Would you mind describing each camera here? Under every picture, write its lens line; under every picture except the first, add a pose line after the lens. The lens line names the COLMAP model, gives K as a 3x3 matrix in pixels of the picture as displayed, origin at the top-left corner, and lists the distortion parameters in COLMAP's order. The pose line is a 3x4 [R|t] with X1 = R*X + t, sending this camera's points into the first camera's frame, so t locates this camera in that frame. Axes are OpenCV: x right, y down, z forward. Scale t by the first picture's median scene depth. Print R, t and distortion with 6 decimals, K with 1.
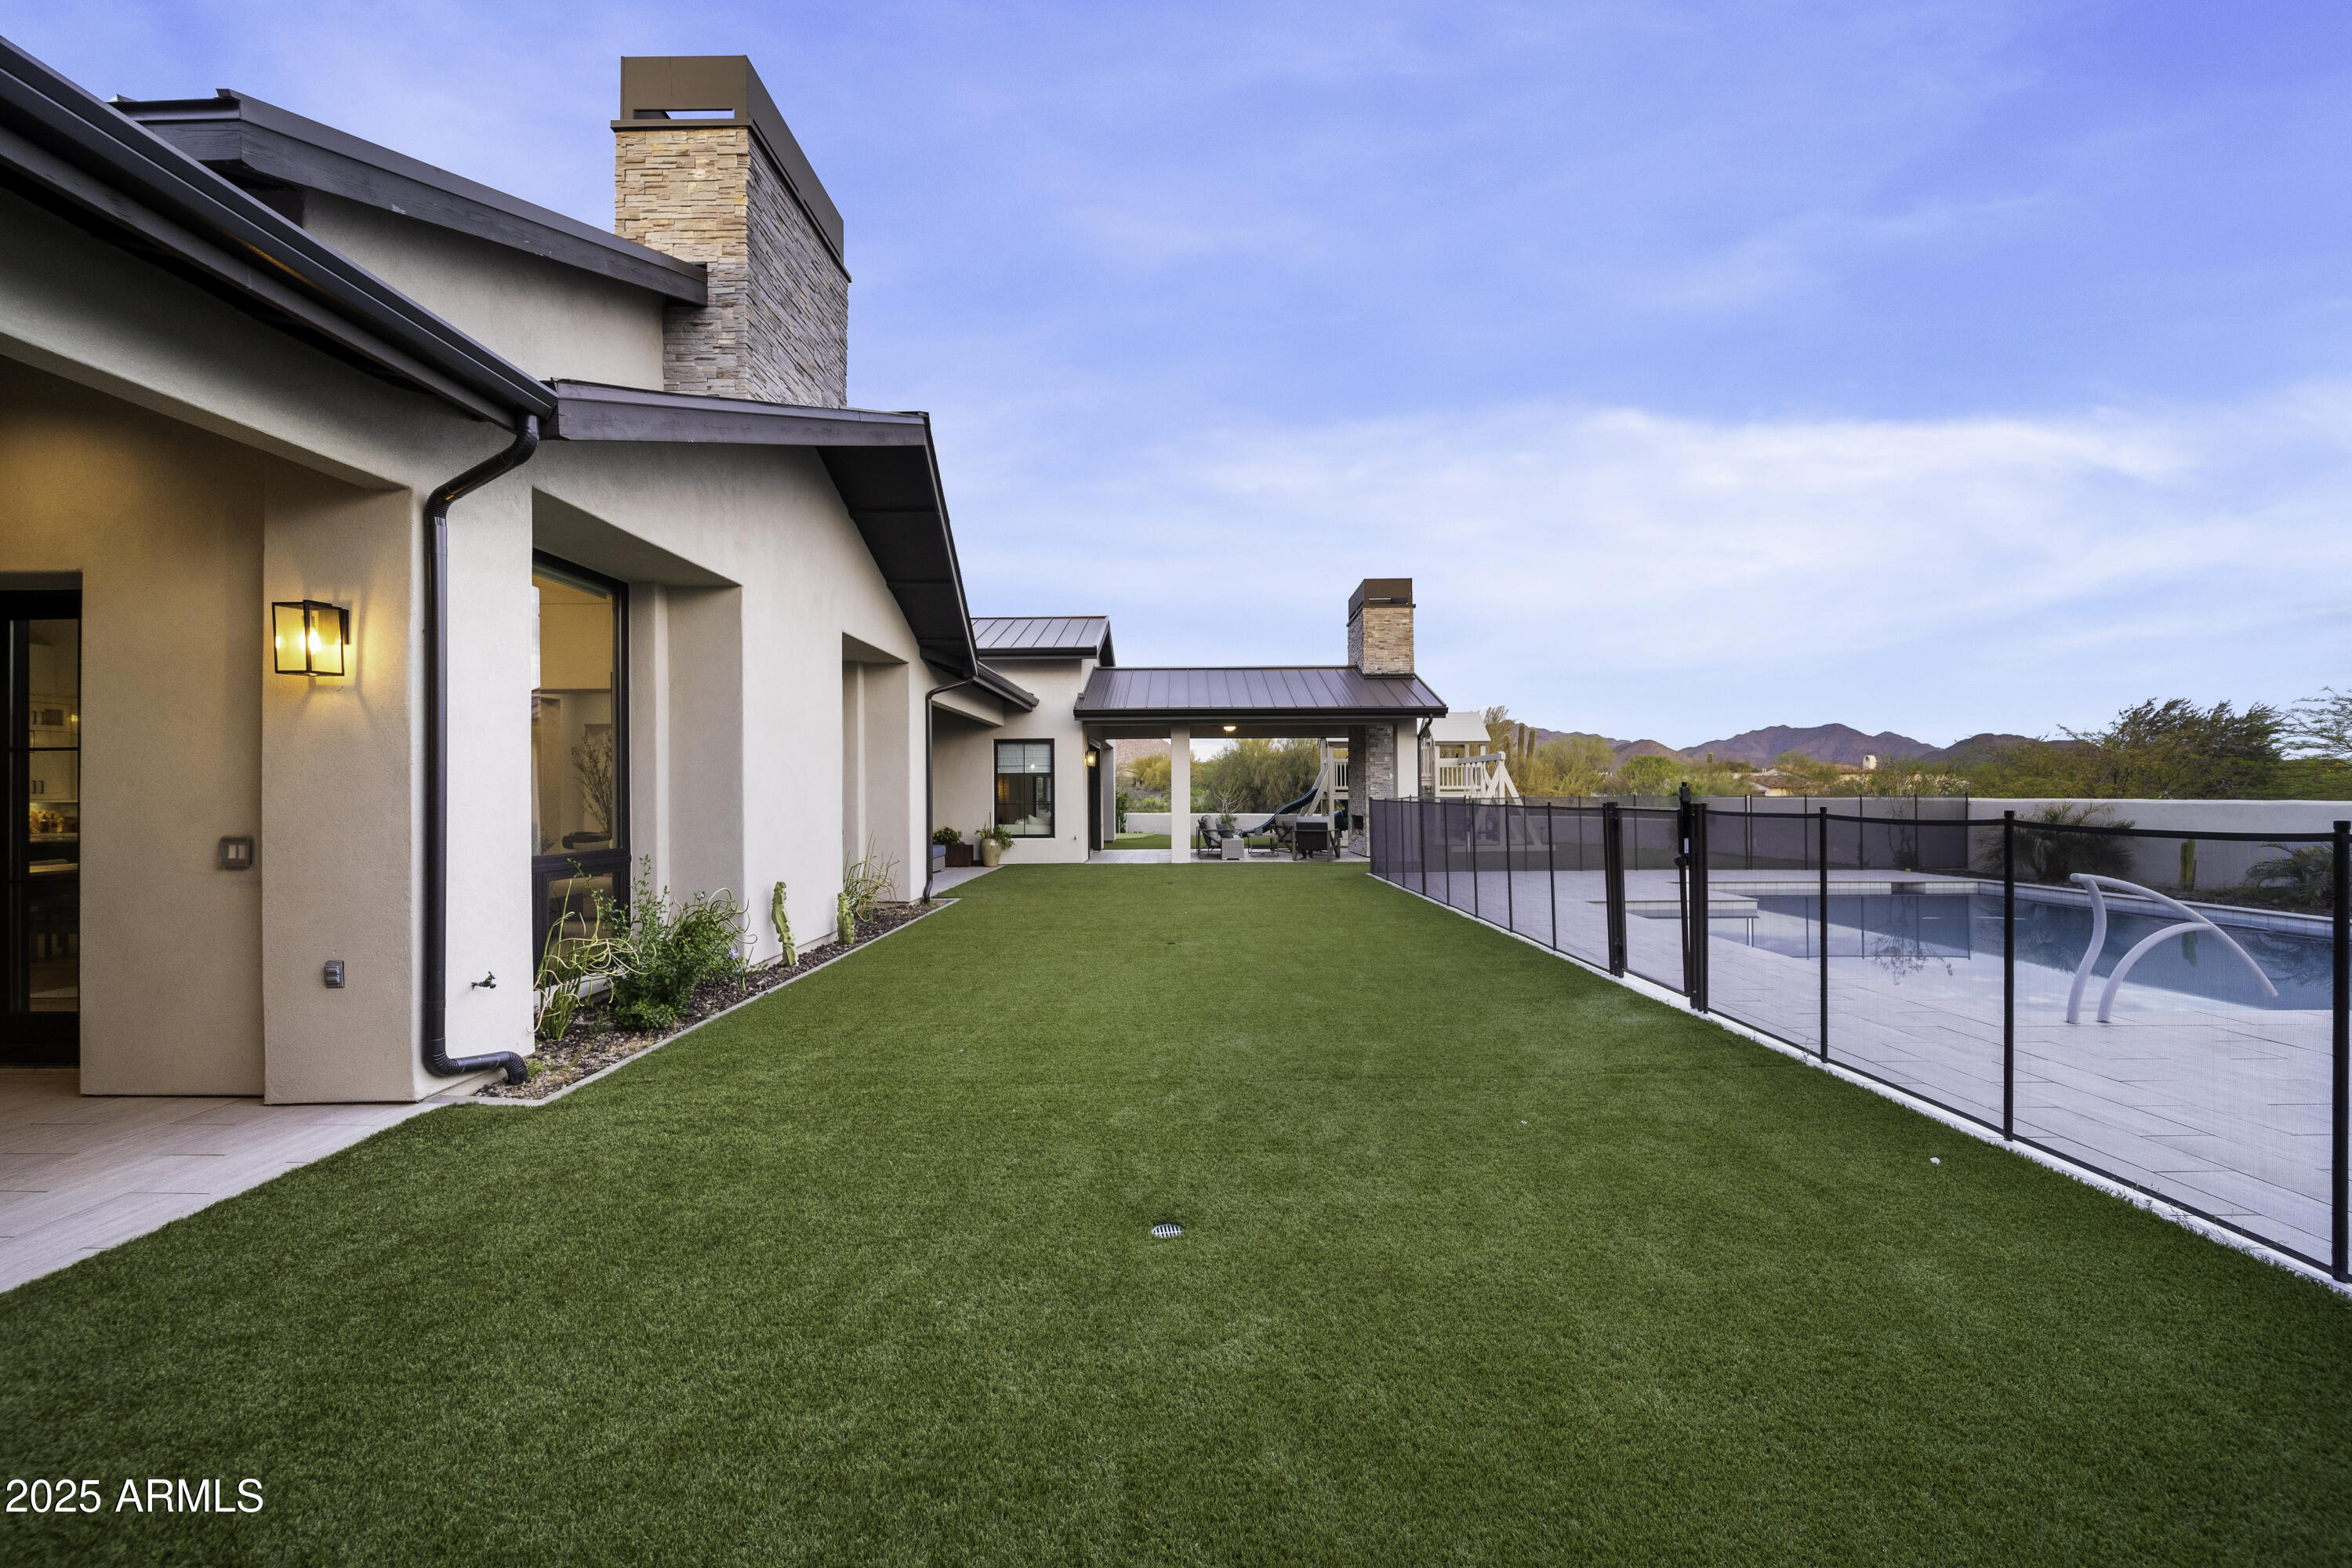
lens RADIAL K [[839.7, 0, 1192.1], [0, 839.7, 781.7], [0, 0, 1]] dist [-0.001595, -0.000110]
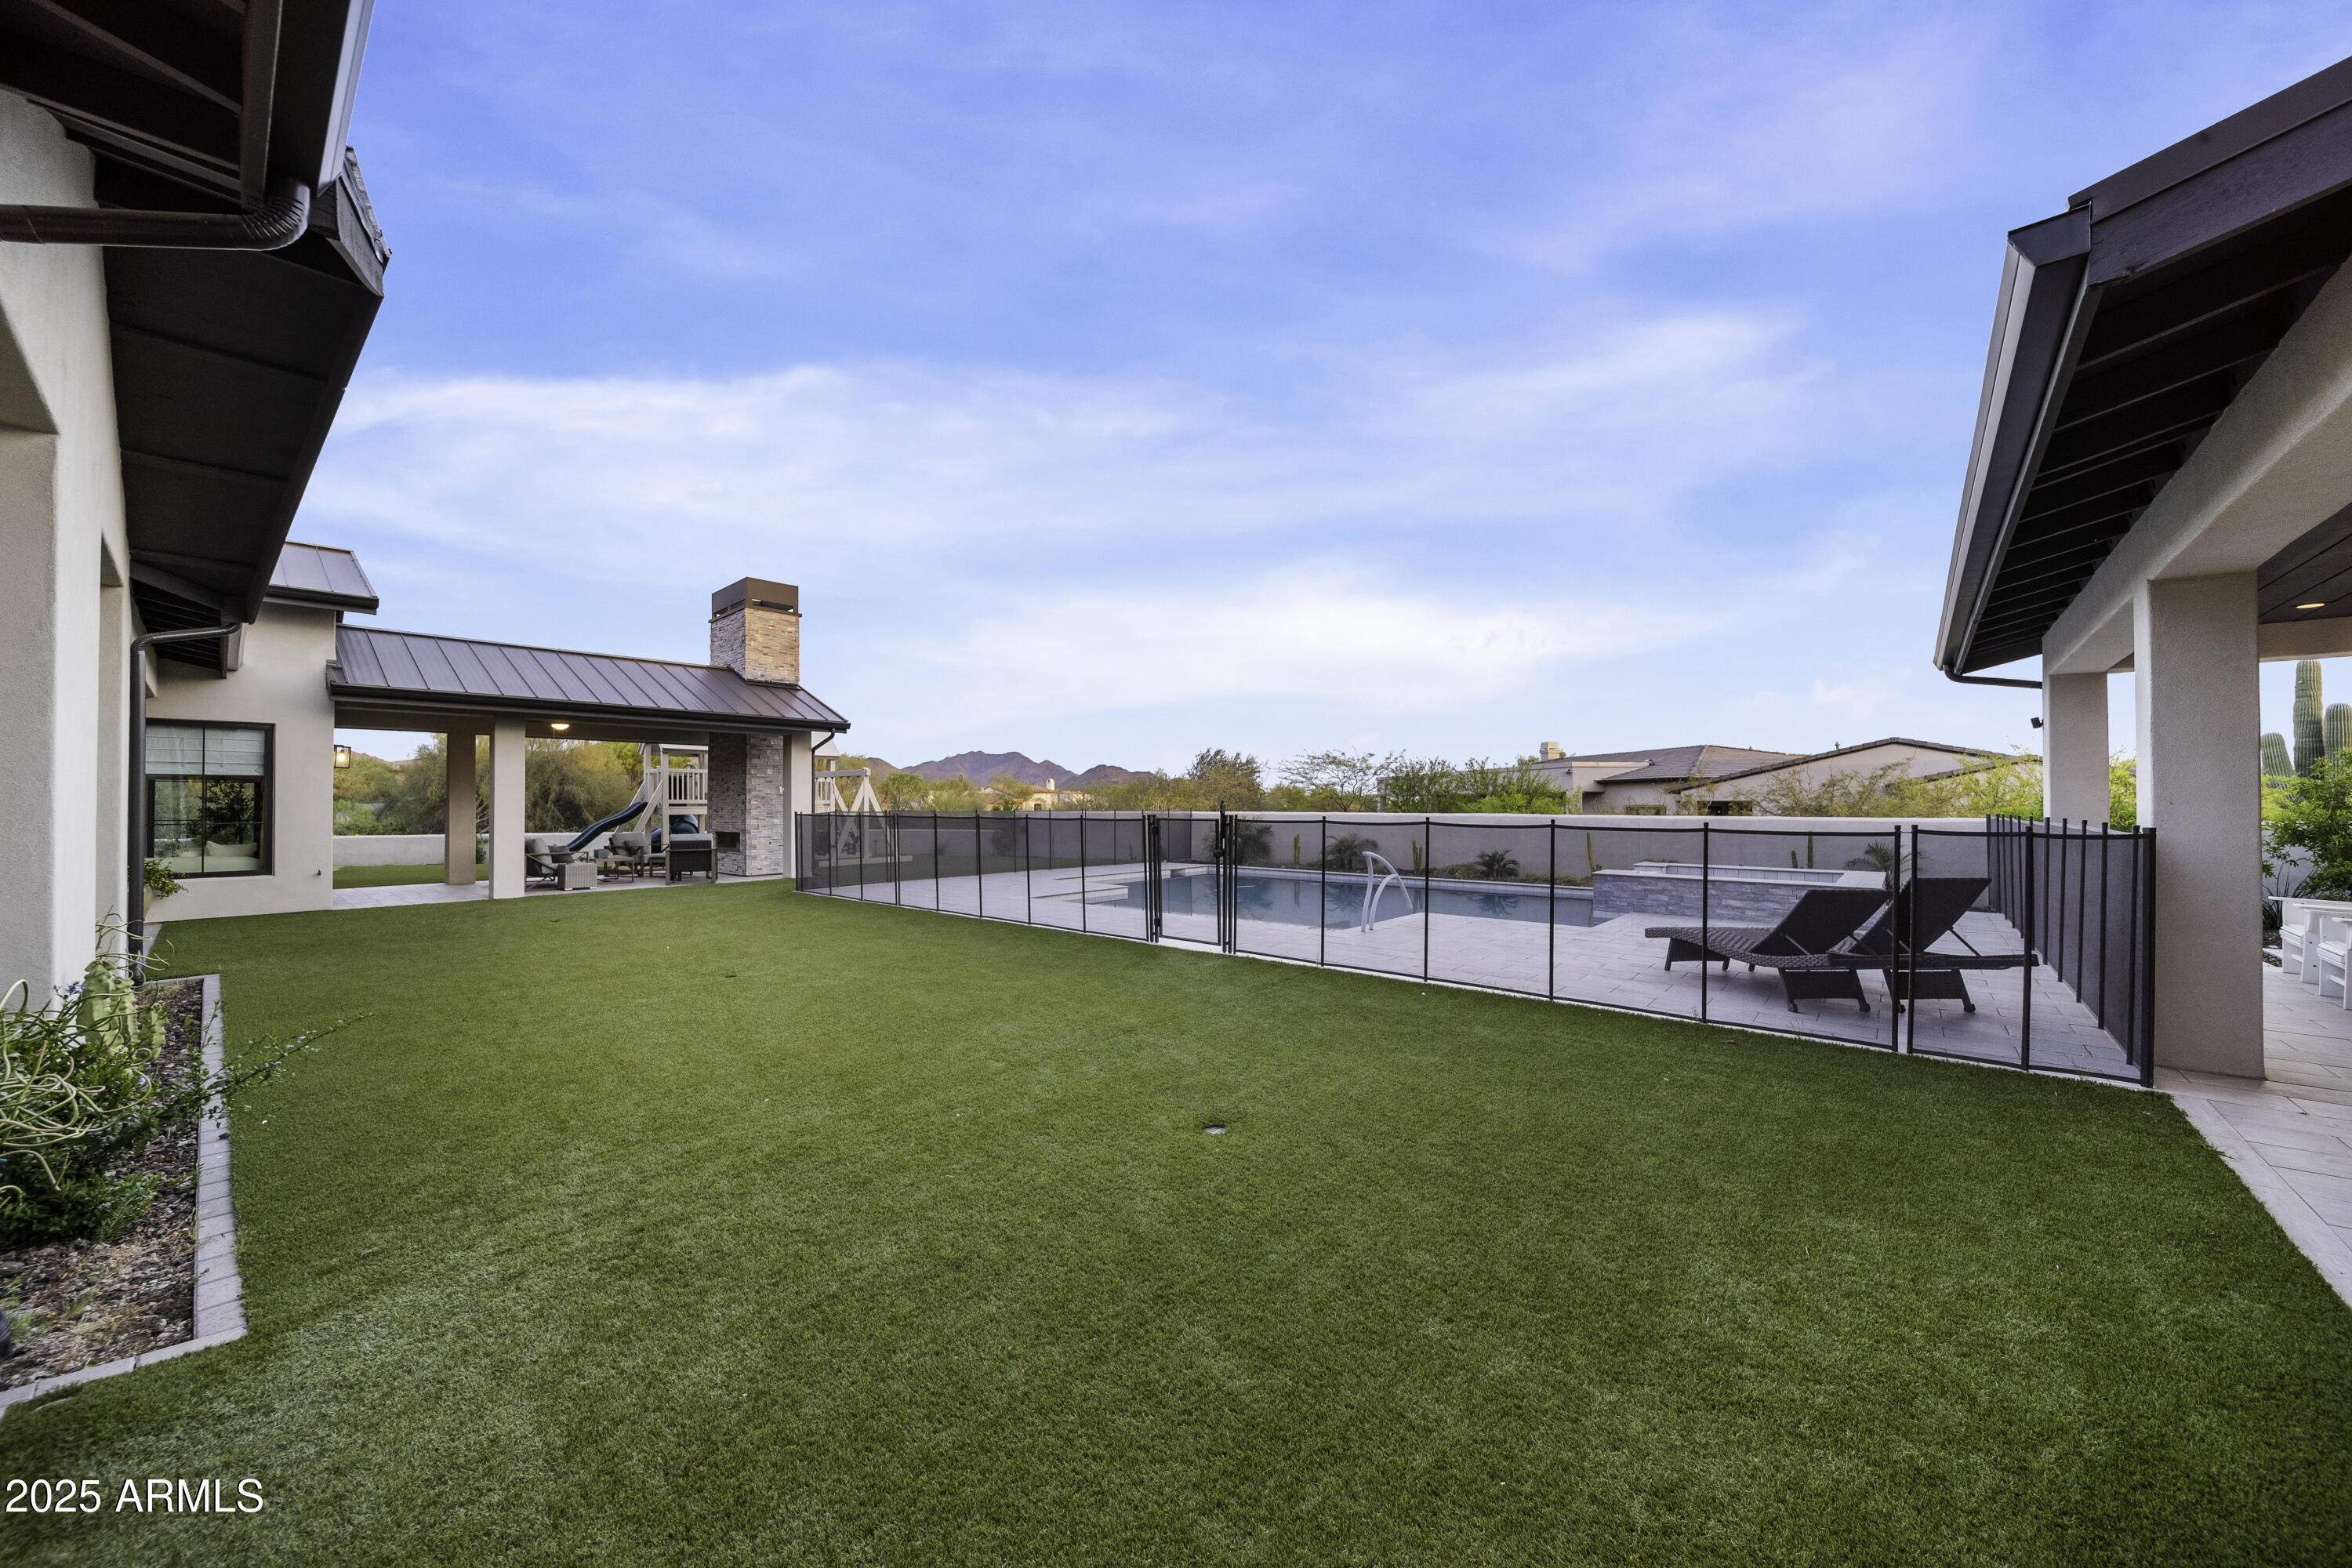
lens RADIAL K [[839.7, 0, 1192.1], [0, 839.7, 781.7], [0, 0, 1]] dist [-0.001595, -0.000110]
pose [[0.646673, 0.024901, 0.762361, -0.187797], [-0.011744, 0.999674, -0.022691, 0.000473], [-0.762677, 0.005720, 0.646754, 0.025365]]
